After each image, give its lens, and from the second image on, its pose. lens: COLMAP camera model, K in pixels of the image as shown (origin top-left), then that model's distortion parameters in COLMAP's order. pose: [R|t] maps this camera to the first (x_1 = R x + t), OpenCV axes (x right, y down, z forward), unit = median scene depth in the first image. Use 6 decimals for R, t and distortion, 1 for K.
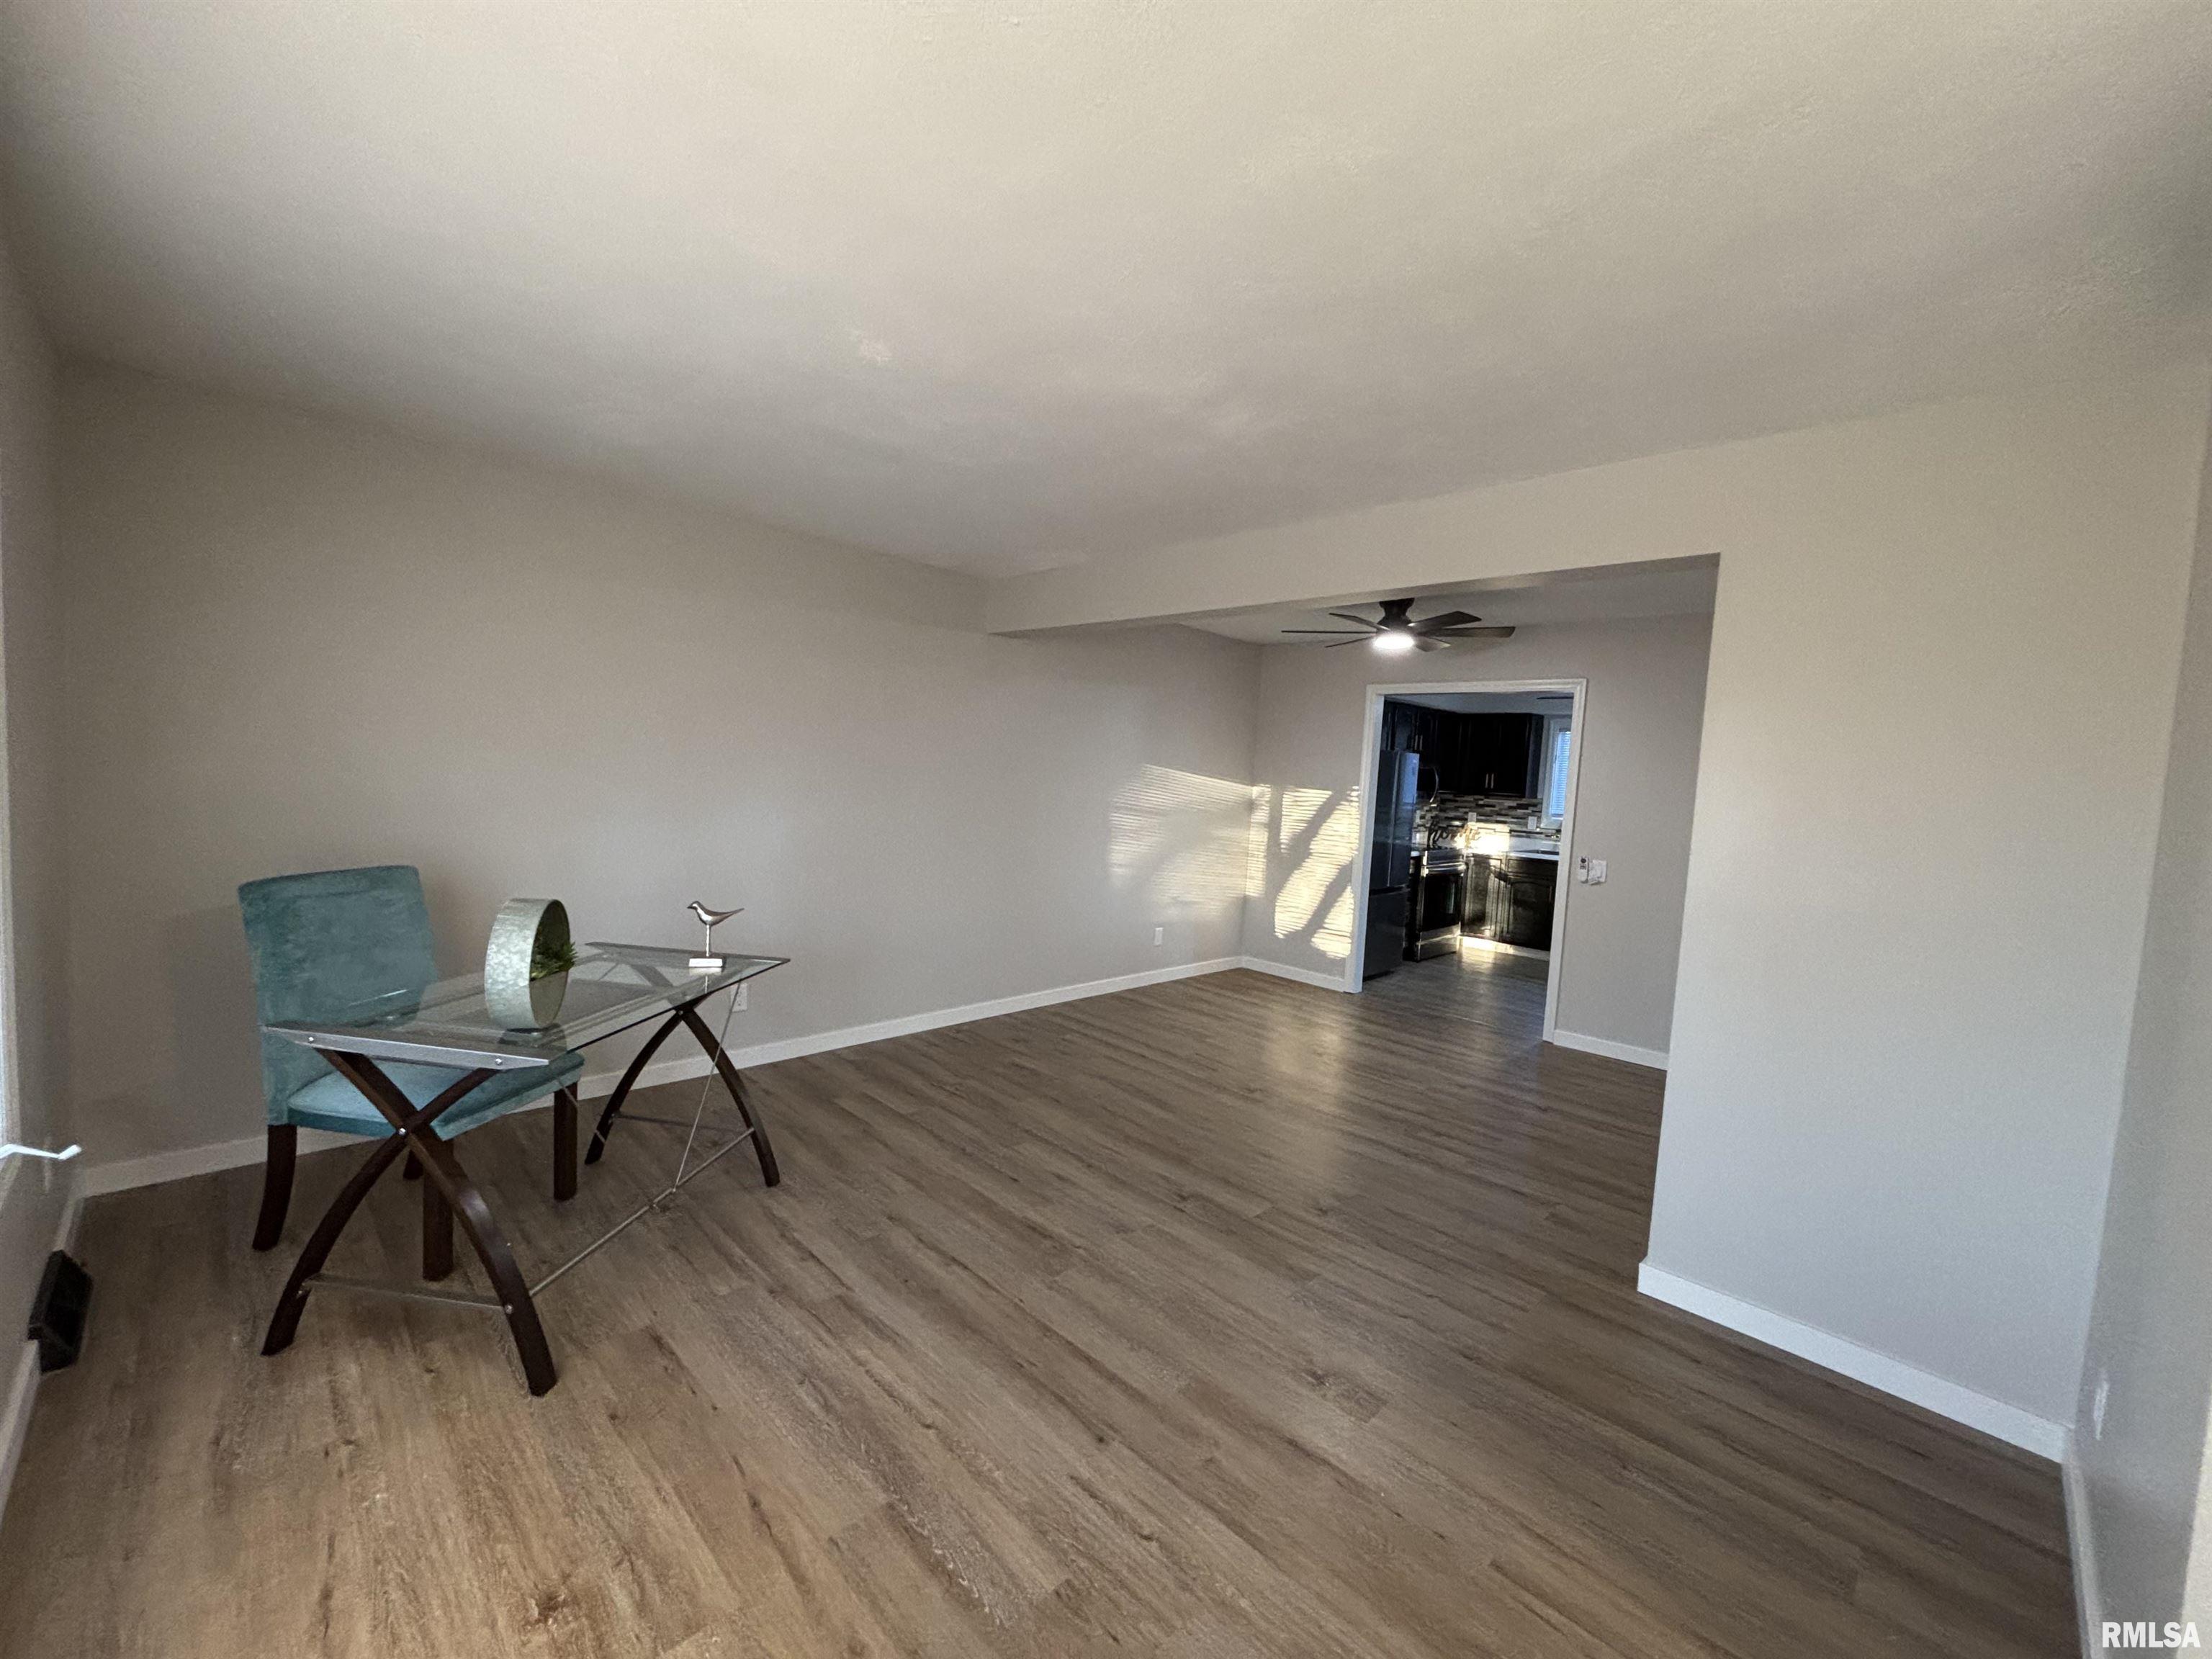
lens RADIAL K [[902.0, 0, 1099.2], [0, 902.0, 824.1], [0, 0, 1]] dist [-0.001491, -0.000040]
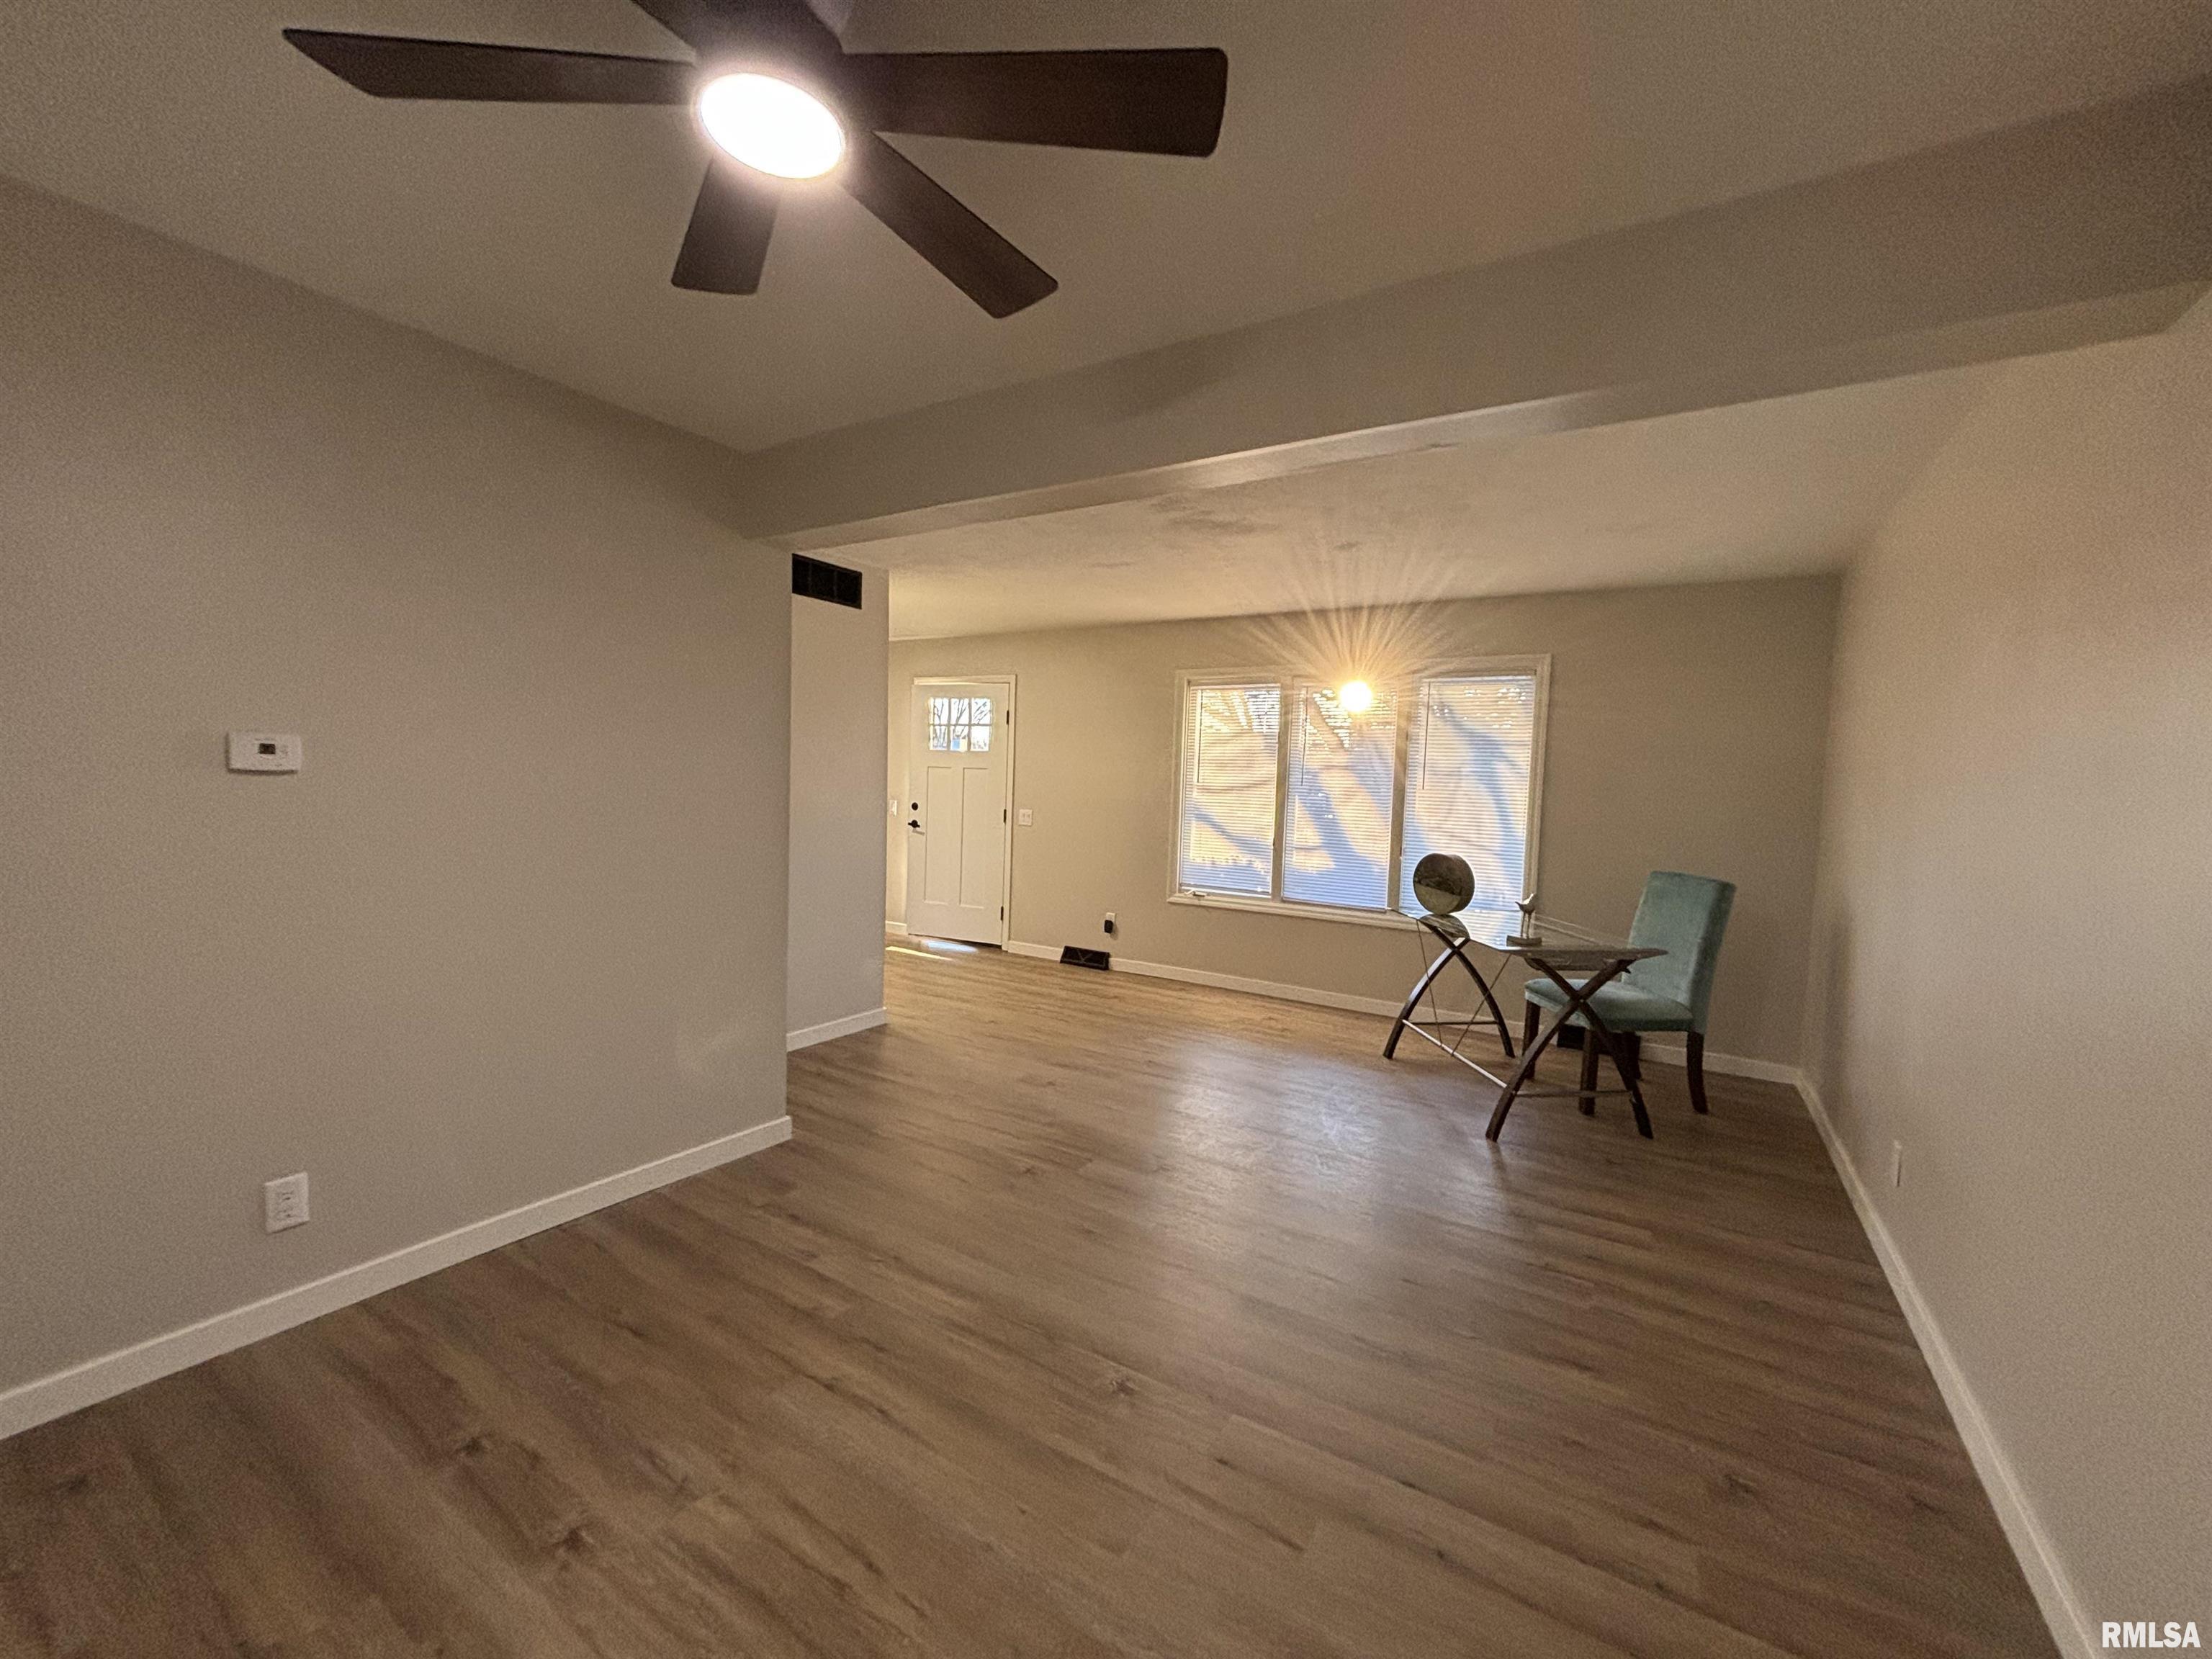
lens RADIAL K [[892.6, 0, 1100.3], [0, 892.6, 827.0], [0, 0, 1]] dist [-0.000435, -0.000092]
pose [[-0.971432, -0.073688, -0.225589, 0.351670], [-0.098174, 0.990202, 0.099308, -0.059246], [0.216061, 0.118618, -0.969148, 1.611250]]
